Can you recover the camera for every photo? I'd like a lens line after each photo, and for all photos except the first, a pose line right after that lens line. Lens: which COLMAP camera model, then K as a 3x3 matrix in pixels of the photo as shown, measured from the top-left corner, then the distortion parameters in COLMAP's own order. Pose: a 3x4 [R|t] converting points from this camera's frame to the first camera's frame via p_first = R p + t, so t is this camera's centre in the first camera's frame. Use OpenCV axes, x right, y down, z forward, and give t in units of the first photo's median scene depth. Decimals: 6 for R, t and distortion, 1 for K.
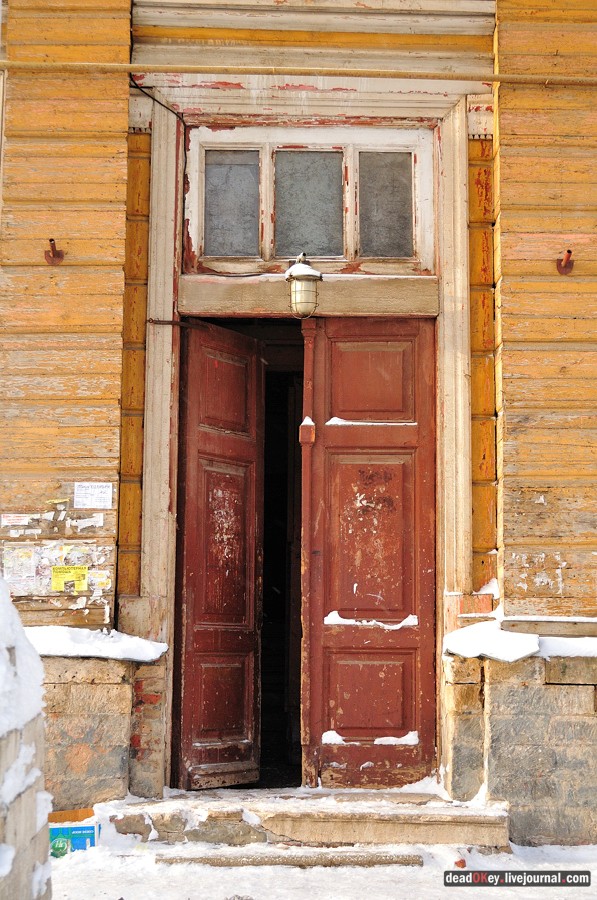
lens RADIAL K [[1334.8, 0, 298.5], [0, 1334.8, 450.0], [0, 0, 1]] dist [-0.017736, -0.023560]
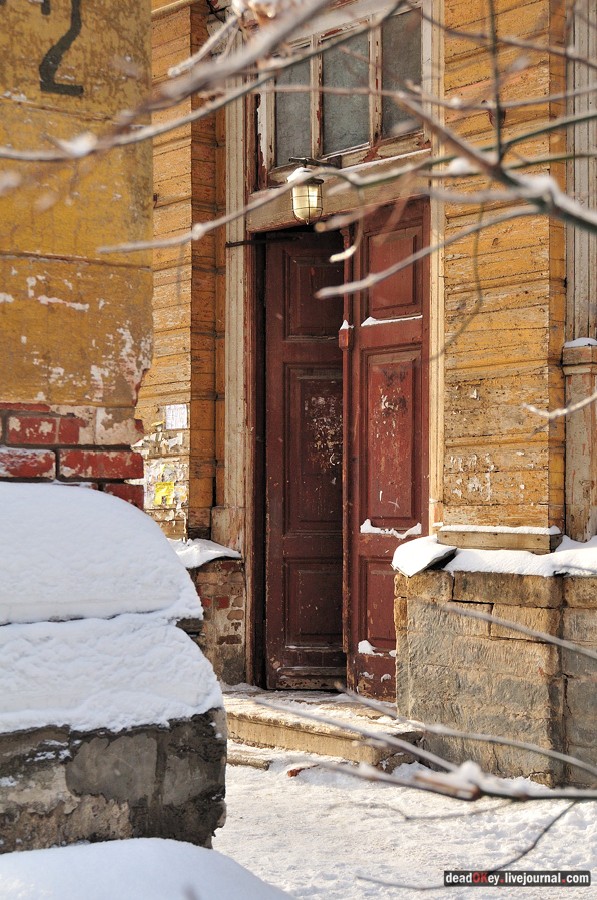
lens RADIAL K [[1807.8, 0, 298.5], [0, 1807.8, 450.0], [0, 0, 1]] dist [-0.257047, 0.144297]
pose [[0.587677, -0.034049, -0.808379, 1.079589], [0.126115, 0.990757, 0.049952, -0.000447], [0.799206, -0.131304, 0.586539, 0.204901]]
